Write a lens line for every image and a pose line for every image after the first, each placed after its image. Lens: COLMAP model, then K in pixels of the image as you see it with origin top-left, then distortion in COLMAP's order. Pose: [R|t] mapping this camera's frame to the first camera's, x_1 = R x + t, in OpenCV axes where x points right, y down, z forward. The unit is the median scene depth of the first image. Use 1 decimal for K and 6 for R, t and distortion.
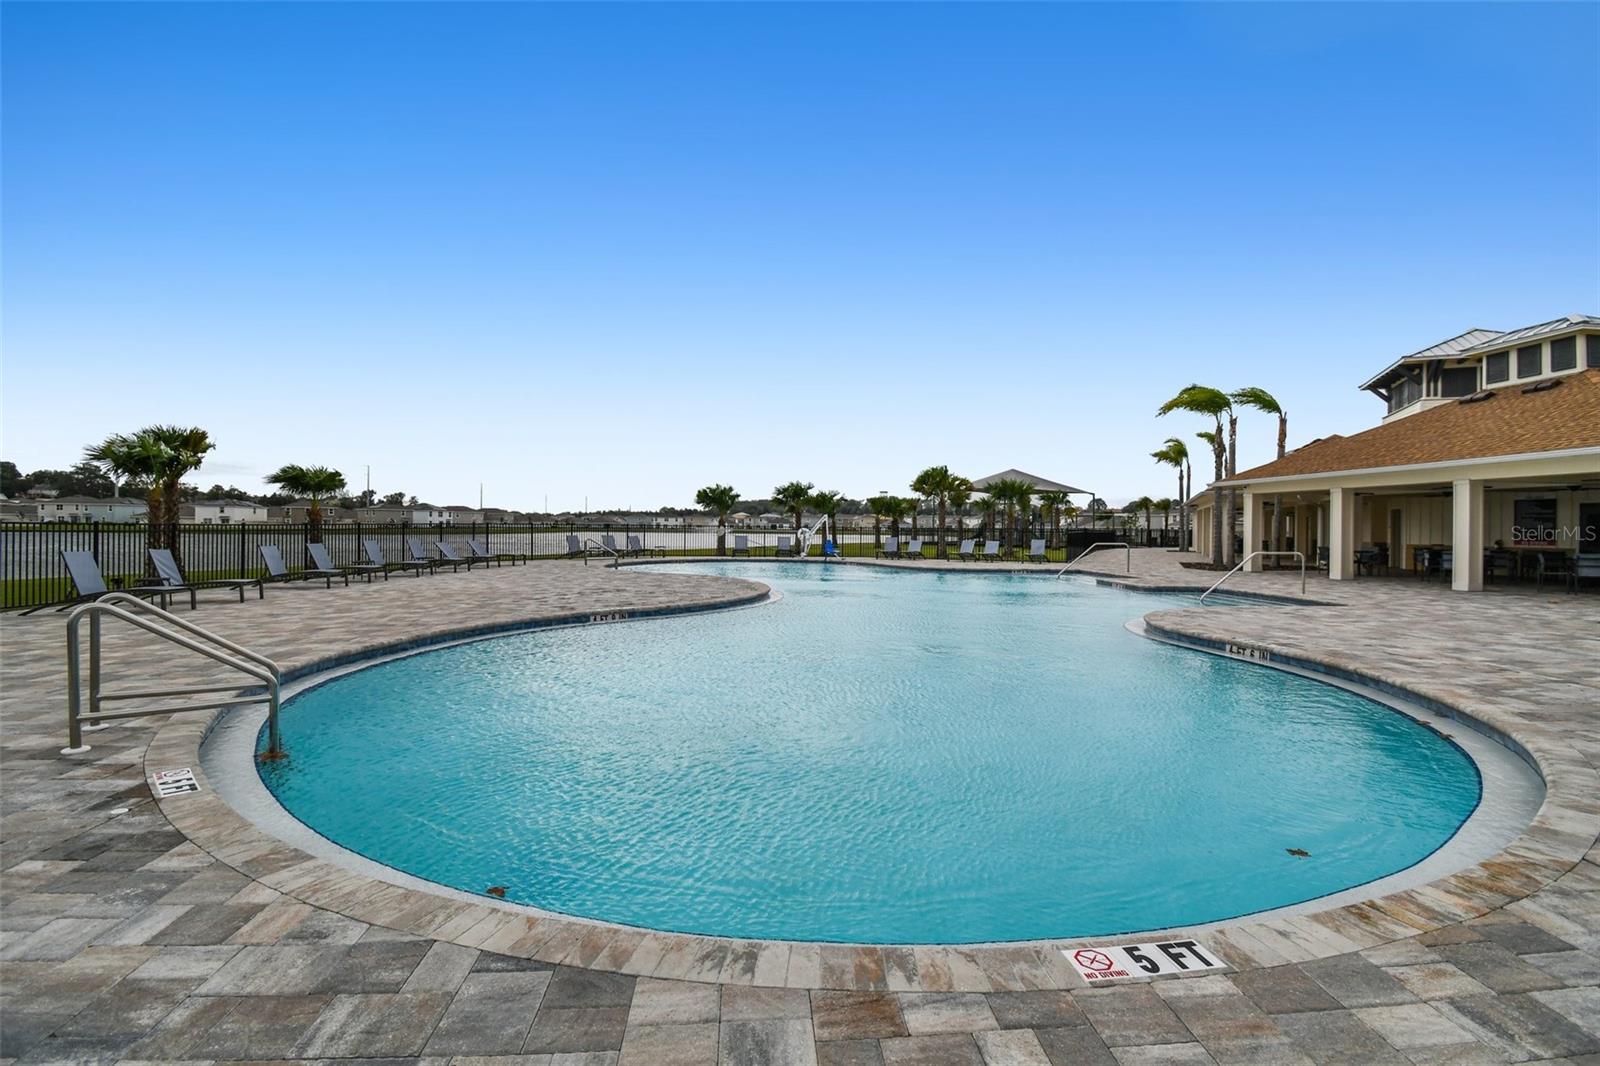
lens RADIAL K [[687.5, 0, 800.0], [0, 687.5, 533.0], [0, 0, 1]] dist [0.000074, -0.008016]
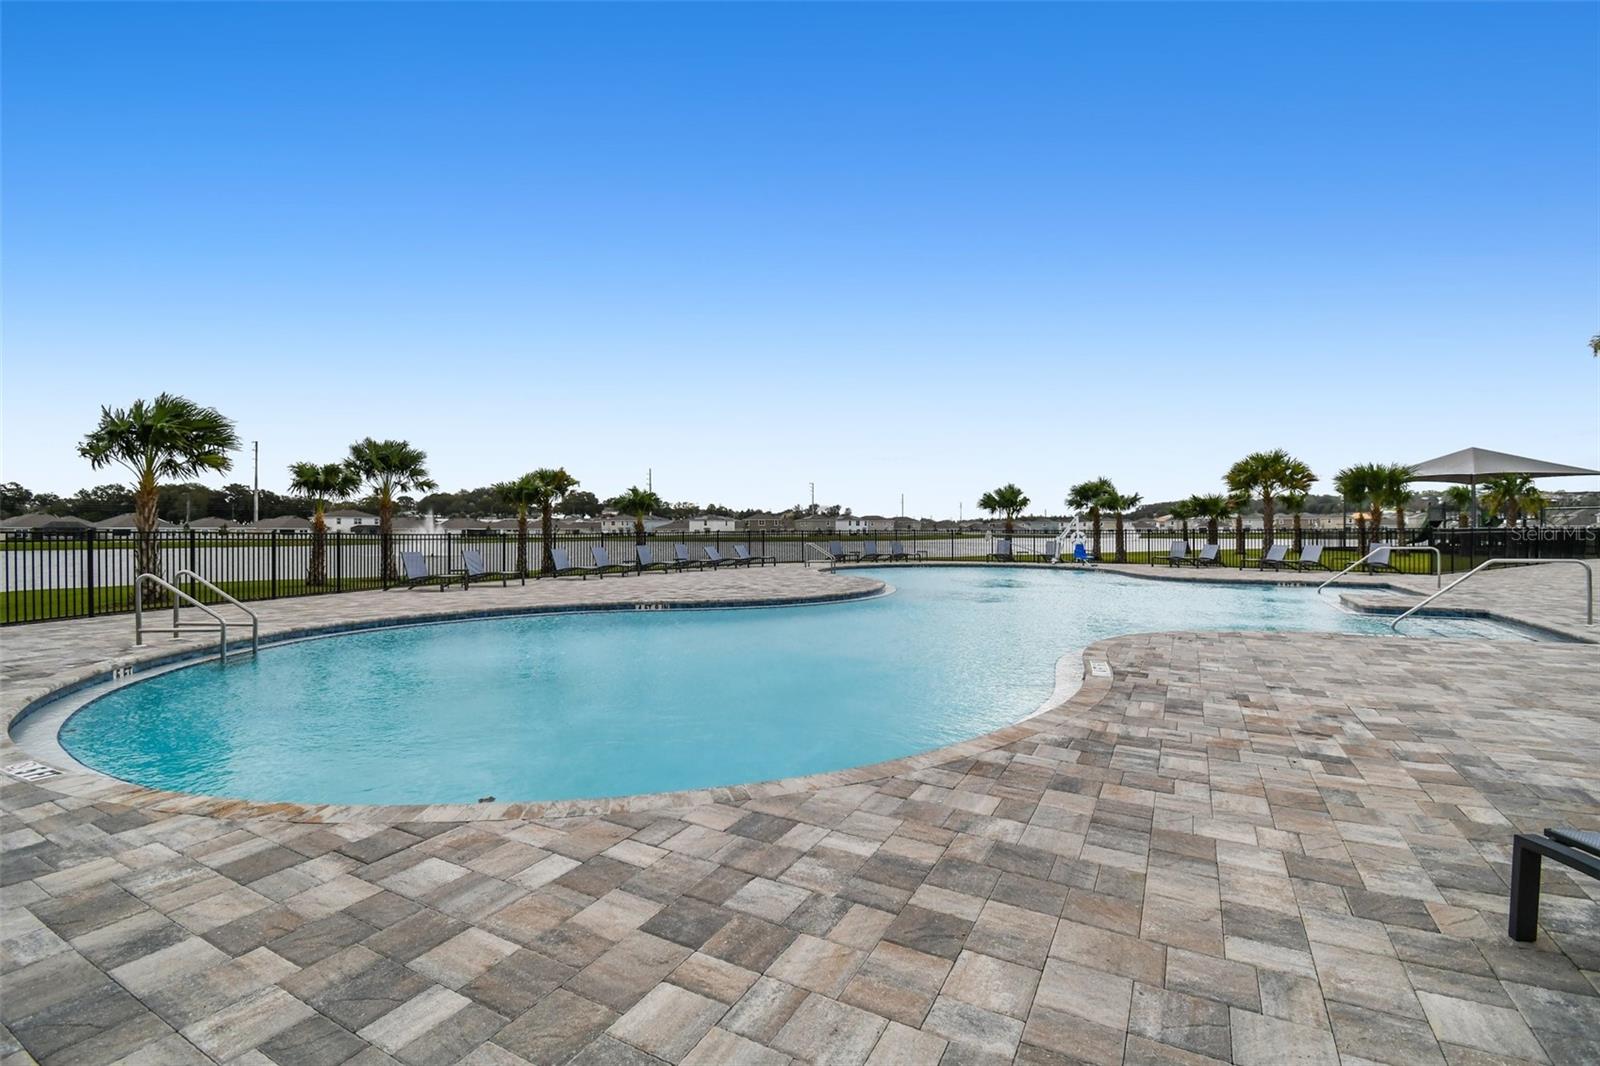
lens RADIAL K [[690.6, 0, 800.0], [0, 690.6, 533.0], [0, 0, 1]] dist [-0.000498, -0.000528]
pose [[0.821599, -0.010743, -0.569964, 0.149357], [0.005750, 0.999928, -0.010558, 0.001132], [0.570037, 0.005397, 0.821602, 0.030459]]
